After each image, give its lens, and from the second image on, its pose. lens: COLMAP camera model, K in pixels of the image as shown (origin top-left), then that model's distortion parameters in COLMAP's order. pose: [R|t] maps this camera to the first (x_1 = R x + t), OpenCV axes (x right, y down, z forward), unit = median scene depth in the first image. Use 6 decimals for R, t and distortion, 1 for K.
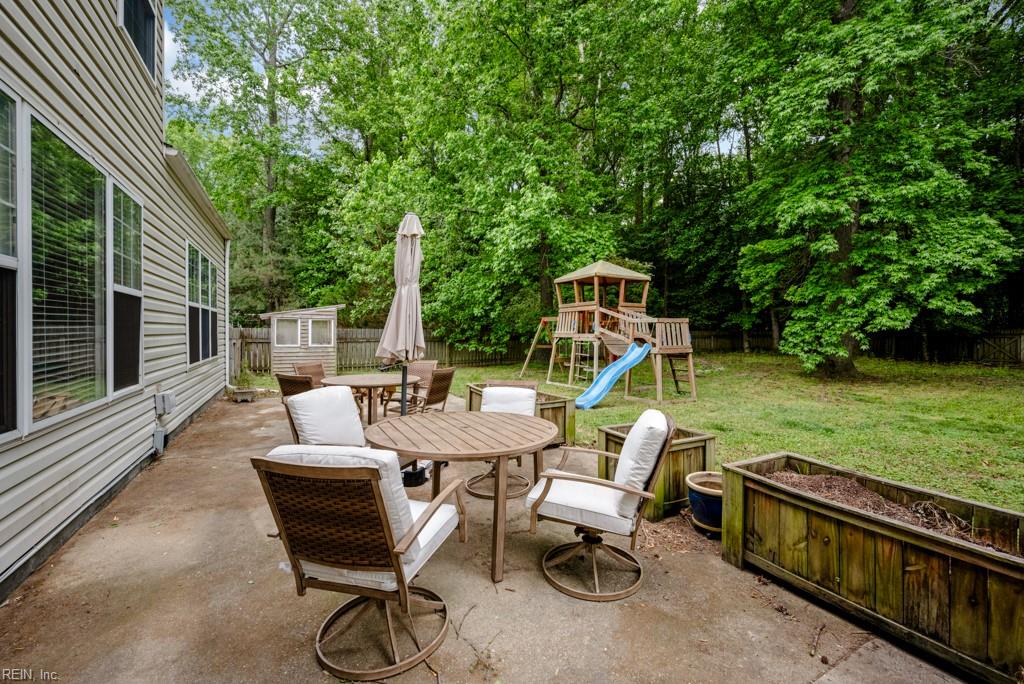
lens RADIAL K [[422.2, 0, 520.8], [0, 422.2, 335.3], [0, 0, 1]] dist [-0.003272, -0.000539]
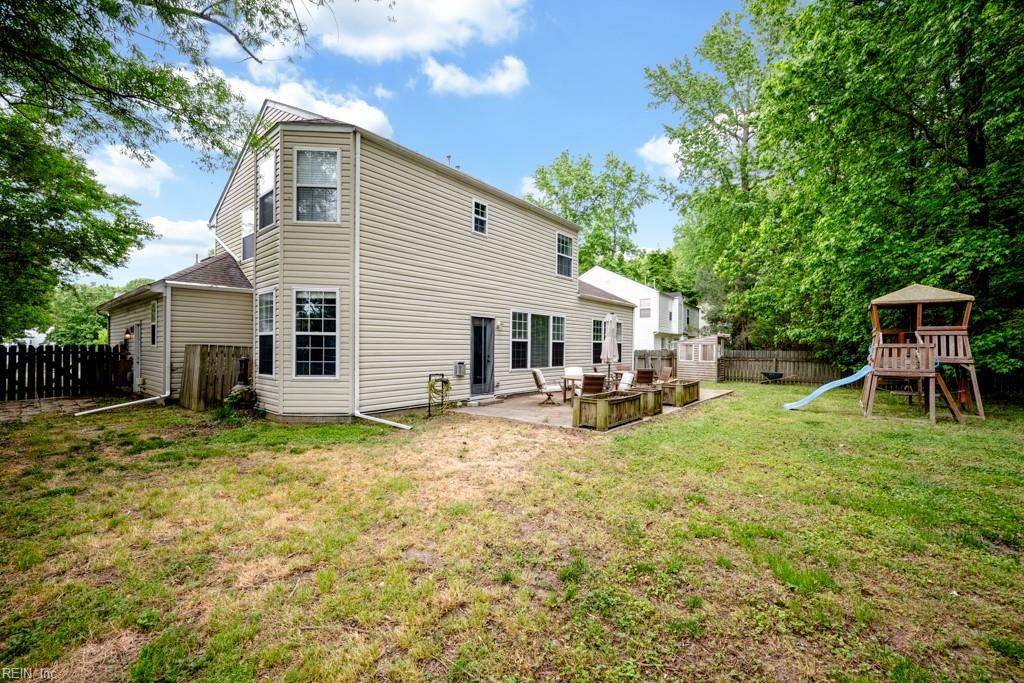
lens RADIAL K [[416.8, 0, 507.2], [0, 416.8, 346.4], [0, 0, 1]] dist [0.000473, 0.000032]
pose [[0.370174, -0.002472, -0.928959, 0.828747], [-0.016857, 0.999814, -0.009378, -0.005157], [0.928809, 0.019131, 0.370064, -0.289413]]
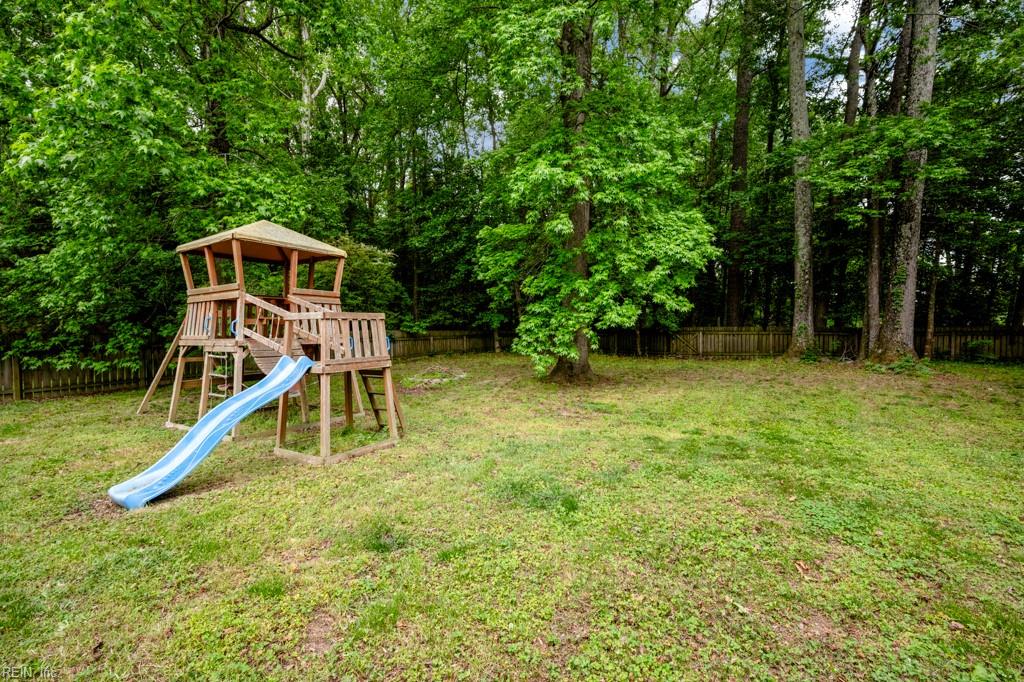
lens RADIAL K [[438.8, 0, 505.6], [0, 438.8, 329.3], [0, 0, 1]] dist [0.001292, -0.000022]
pose [[0.880427, -0.010717, 0.474061, 0.212498], [0.016784, 0.999822, -0.008567, -0.005445], [-0.473885, 0.015499, 0.880450, 0.290837]]
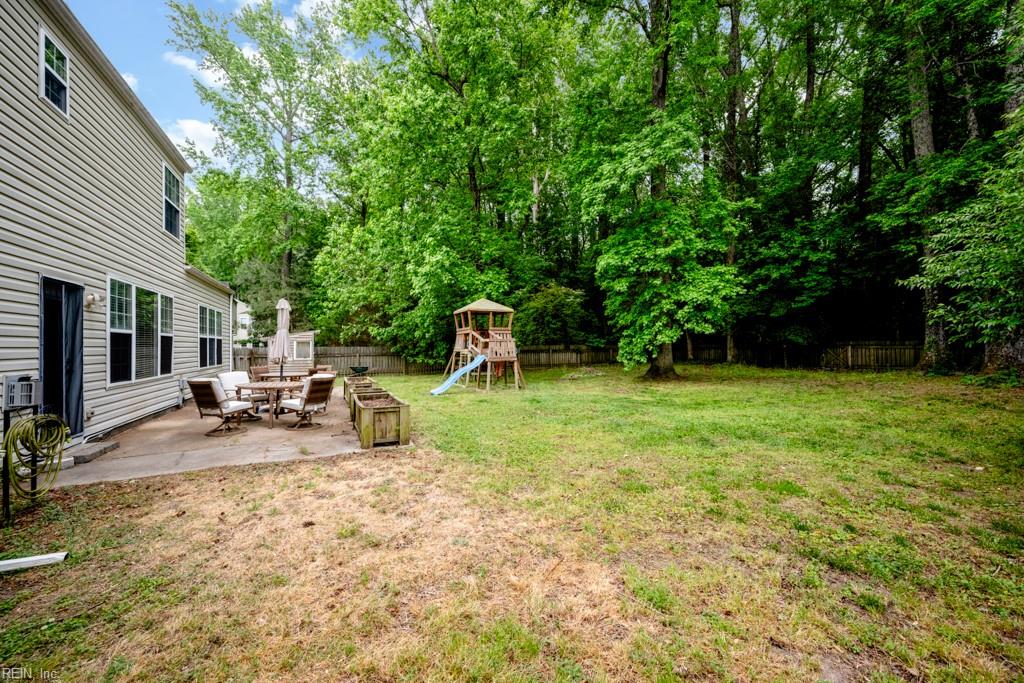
lens RADIAL K [[402.6, 0, 512.0], [0, 402.6, 341.5], [0, 0, 1]] dist [-0.002107, -0.000129]
pose [[0.997679, -0.013430, -0.066749, 0.420771], [0.011977, 0.999683, -0.022125, 0.003432], [0.067025, 0.021274, 0.997524, -0.410779]]
